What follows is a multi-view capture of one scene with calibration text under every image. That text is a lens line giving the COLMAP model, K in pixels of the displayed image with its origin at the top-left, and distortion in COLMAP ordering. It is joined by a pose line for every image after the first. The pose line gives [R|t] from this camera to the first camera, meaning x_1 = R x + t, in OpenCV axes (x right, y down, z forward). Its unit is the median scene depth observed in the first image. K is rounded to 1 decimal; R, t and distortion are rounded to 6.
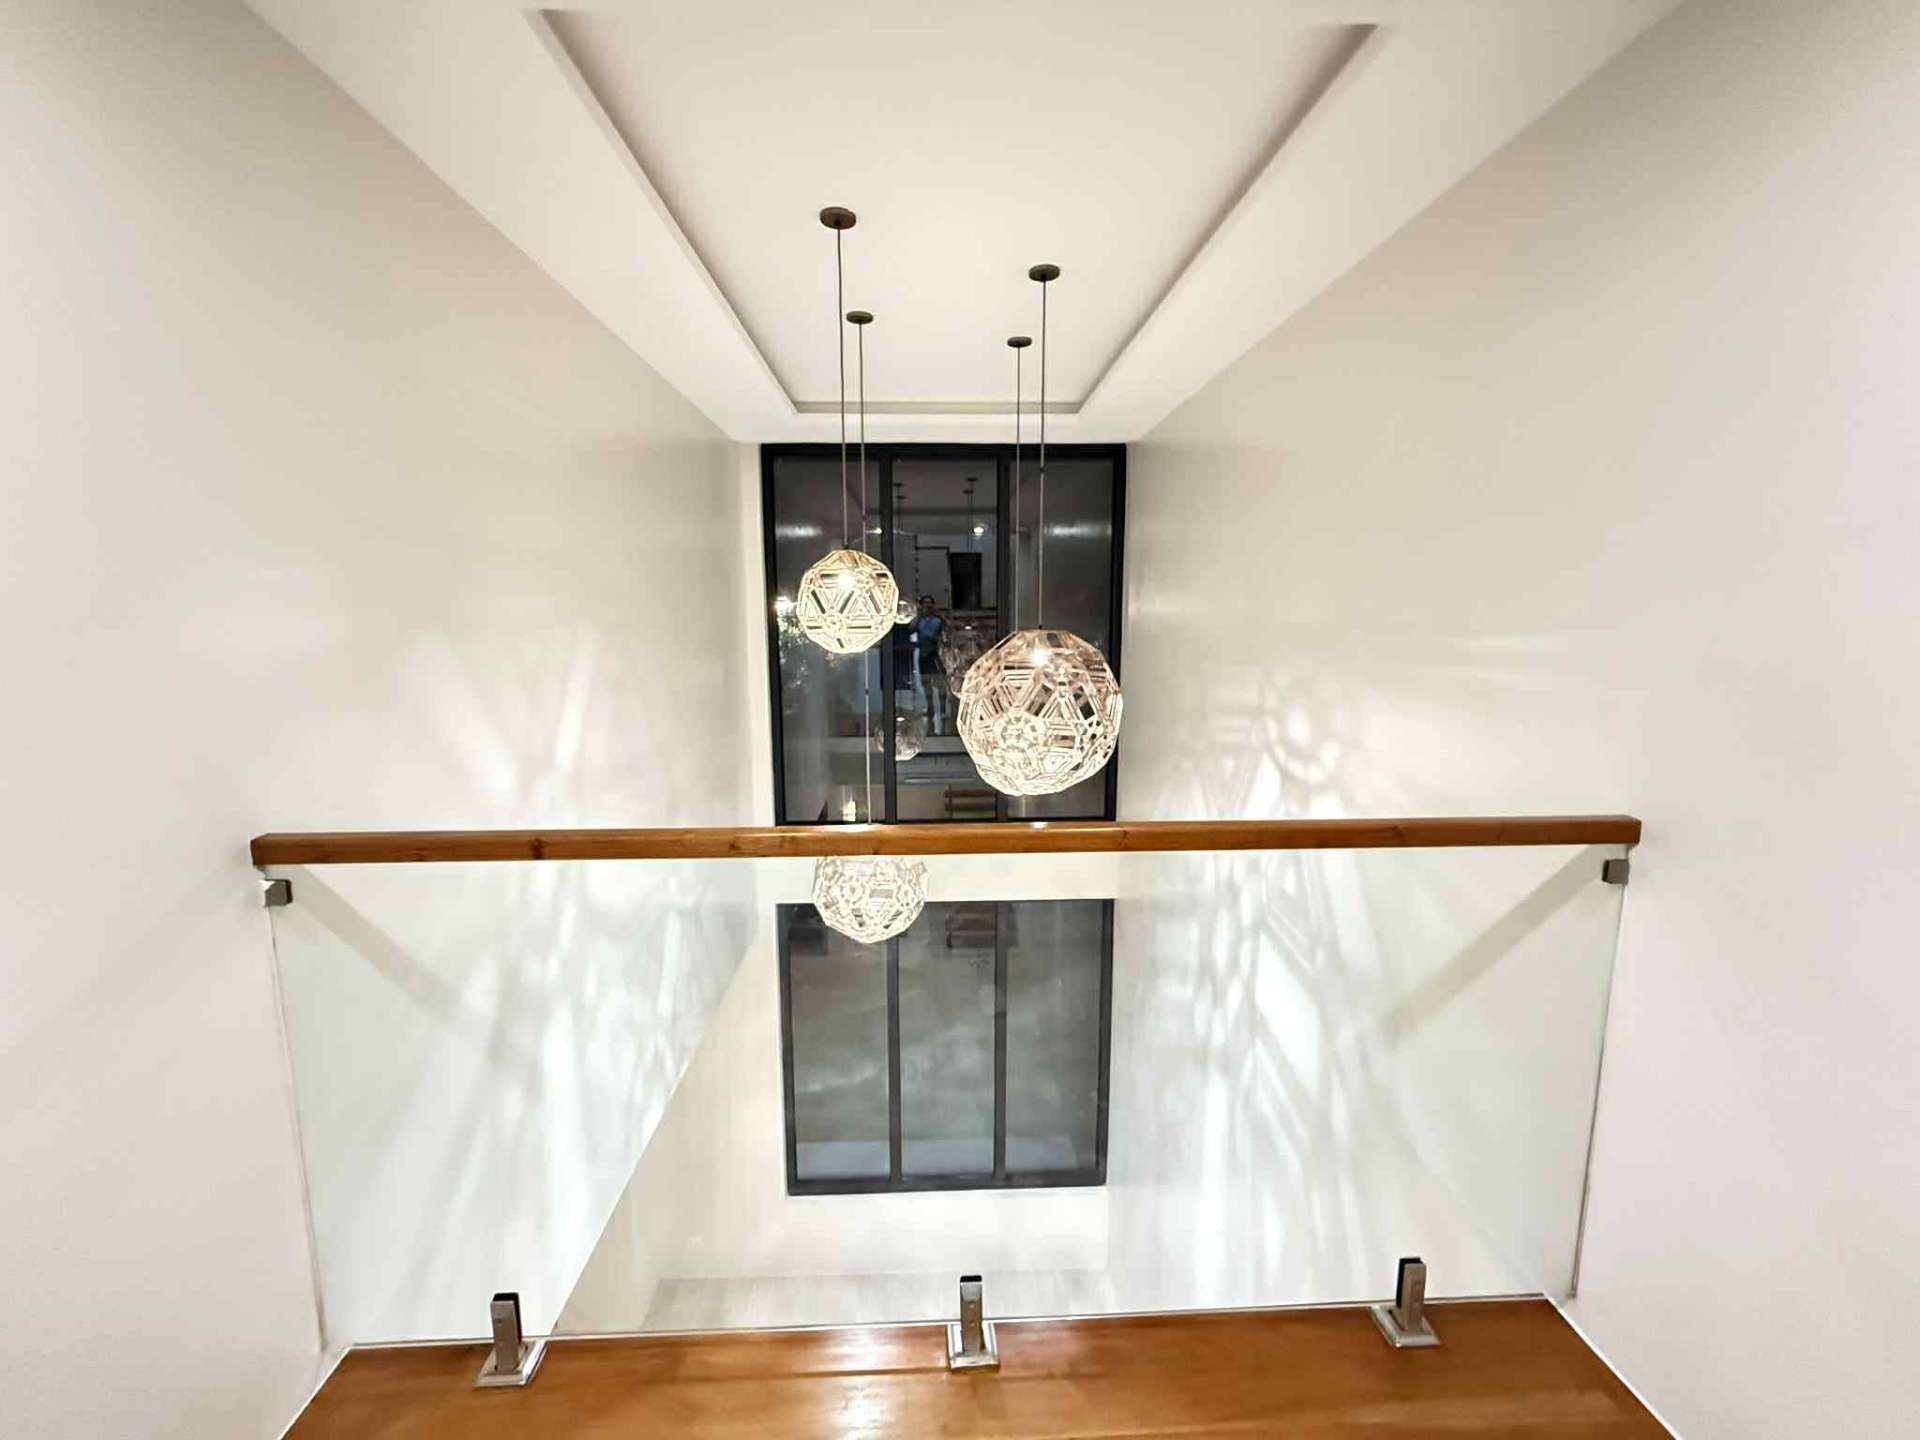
lens RADIAL K [[787.6, 0, 960.0], [0, 787.6, 720.0], [0, 0, 1]] dist [0.000441, 0.000051]
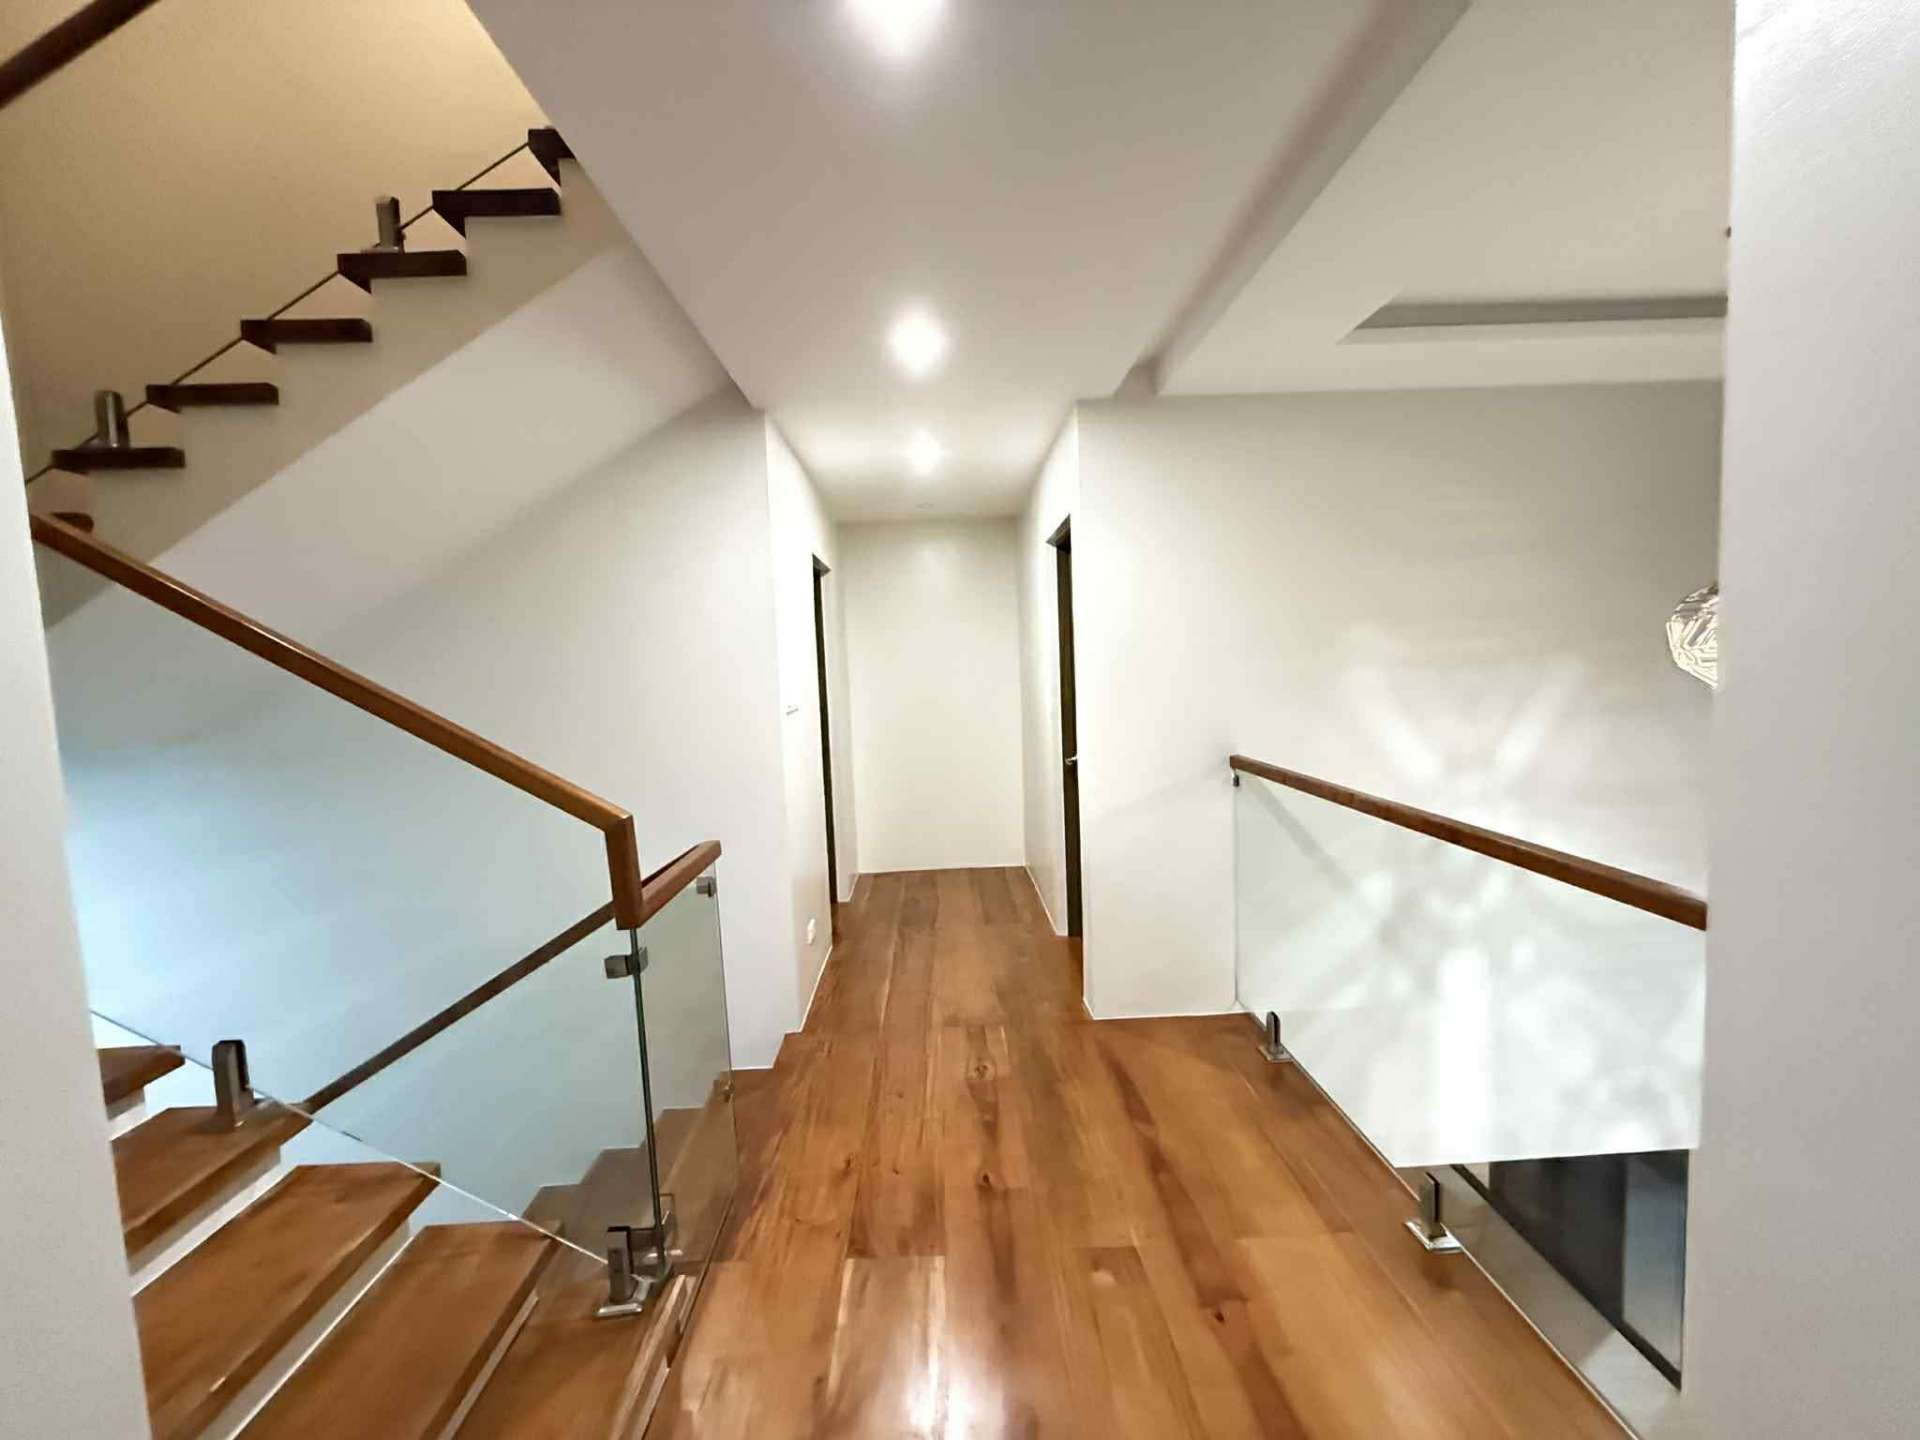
lens RADIAL K [[766.9, 0, 966.4], [0, 766.9, 722.2], [0, 0, 1]] dist [0.003323, 0.000422]
pose [[0.001728, 0.075817, -0.997120, 0.764106], [-0.107733, 0.991332, 0.075190, -0.017866], [0.994178, 0.107293, 0.009881, 0.104590]]
